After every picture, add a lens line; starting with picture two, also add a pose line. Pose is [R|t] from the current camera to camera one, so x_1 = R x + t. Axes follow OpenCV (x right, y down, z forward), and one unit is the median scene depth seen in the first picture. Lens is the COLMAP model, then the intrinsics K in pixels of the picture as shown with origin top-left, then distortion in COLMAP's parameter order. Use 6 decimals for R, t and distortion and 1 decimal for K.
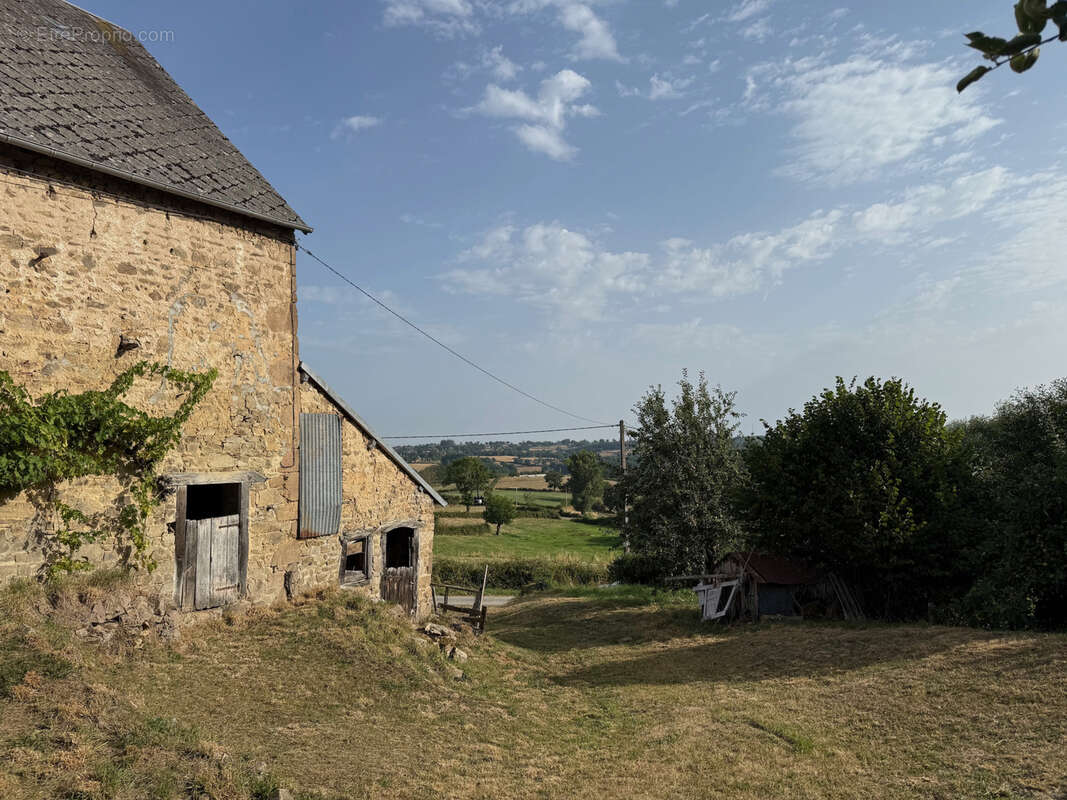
lens RADIAL K [[748.4, 0, 517.6], [0, 748.4, 398.1], [0, 0, 1]] dist [0.045269, -0.052571]
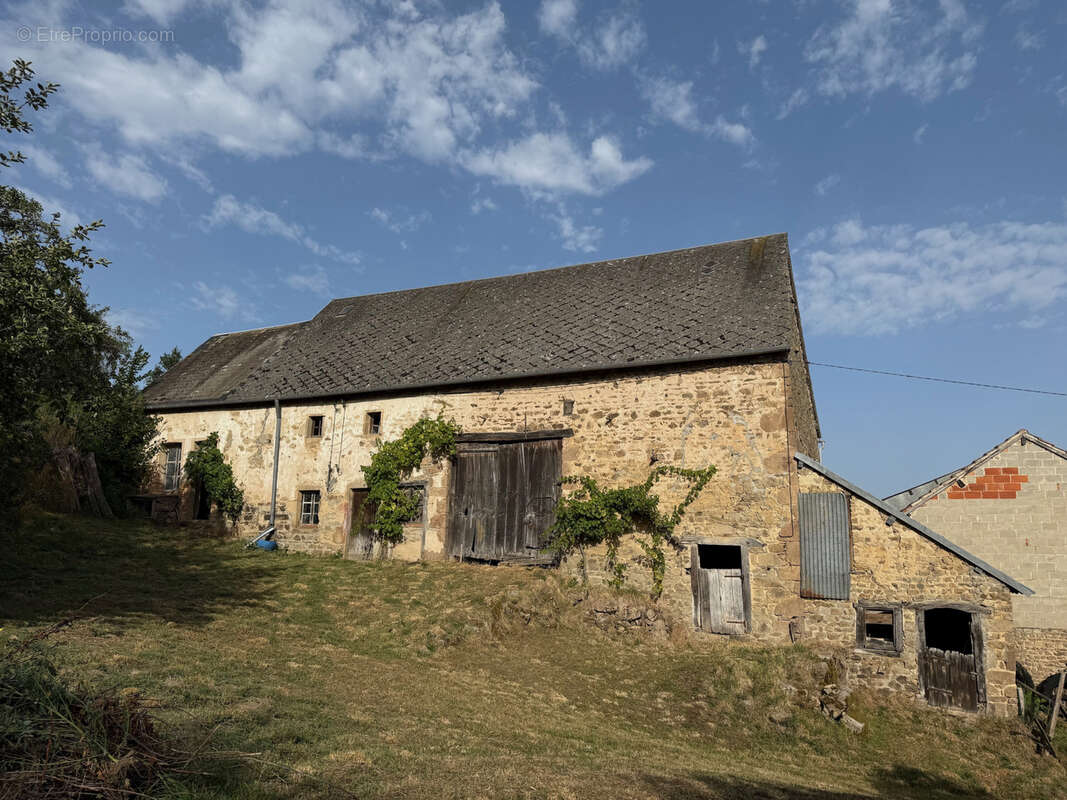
lens RADIAL K [[734.8, 0, 536.1], [0, 734.8, 404.8], [0, 0, 1]] dist [0.094037, -0.119515]
pose [[0.107983, -0.175373, -0.978562, 0.984330], [0.038990, 0.984308, -0.172100, 0.077911], [0.993388, -0.019570, 0.113126, 0.480403]]
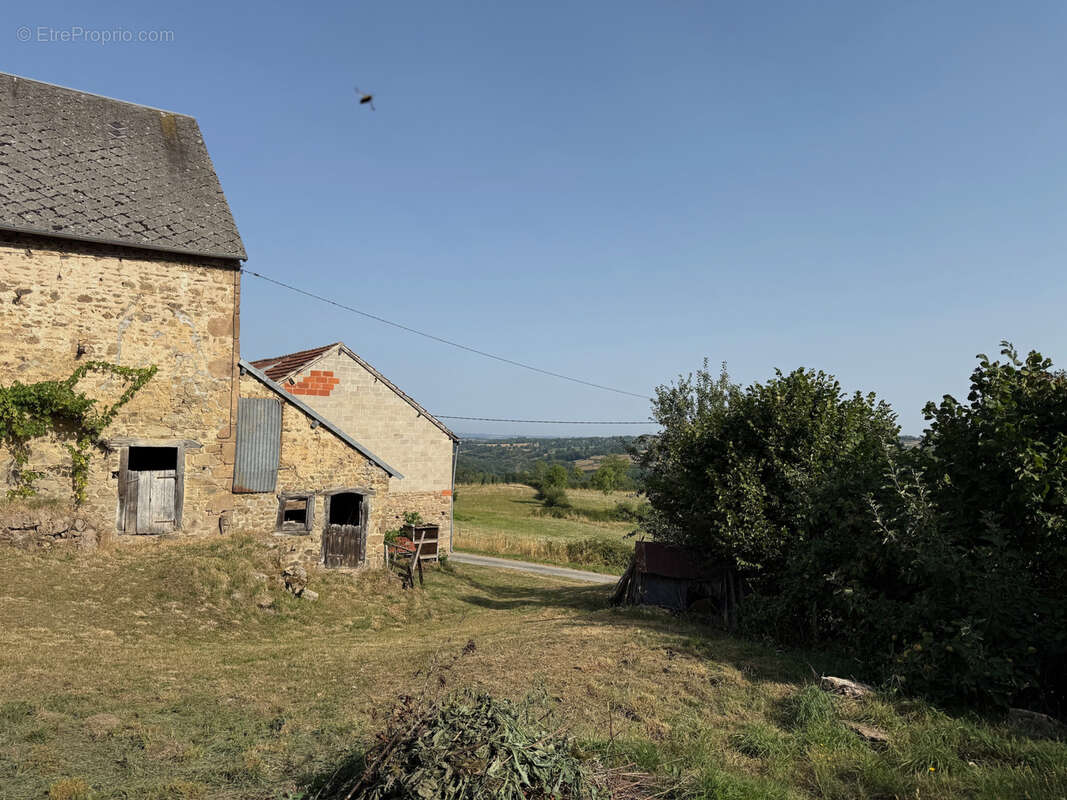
lens RADIAL K [[728.9, 0, 529.8], [0, 728.9, 394.3], [0, 0, 1]] dist [-0.000747, -0.021362]
pose [[0.904029, 0.011767, -0.427310, 0.793801], [-0.007119, 0.999897, 0.012475, -0.006295], [0.427413, -0.008236, 0.904019, 0.069684]]
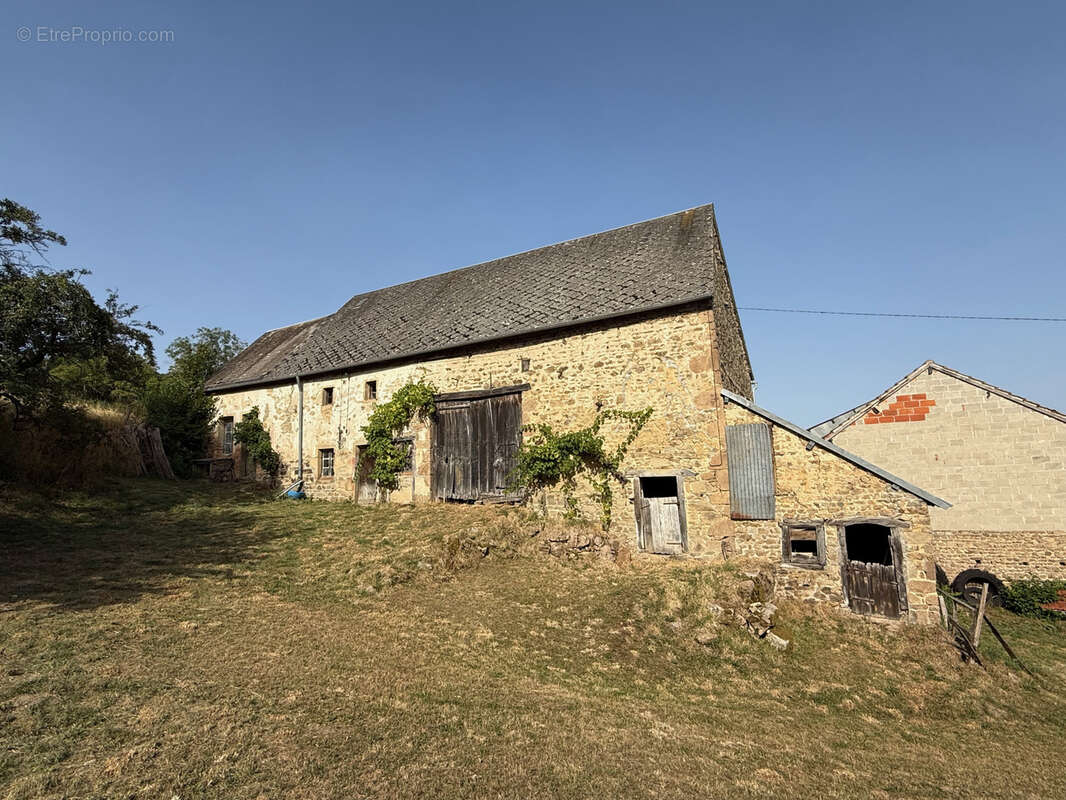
lens RADIAL K [[533.3, 0, 533.0], [0, 533.3, 400.0], [0, 0, 1]] dist [0.004227, -0.000129]
pose [[0.045961, -0.141682, -0.988845, 0.731636], [0.093026, 0.986196, -0.136979, 0.081187], [0.994602, -0.085693, 0.058507, 0.662109]]
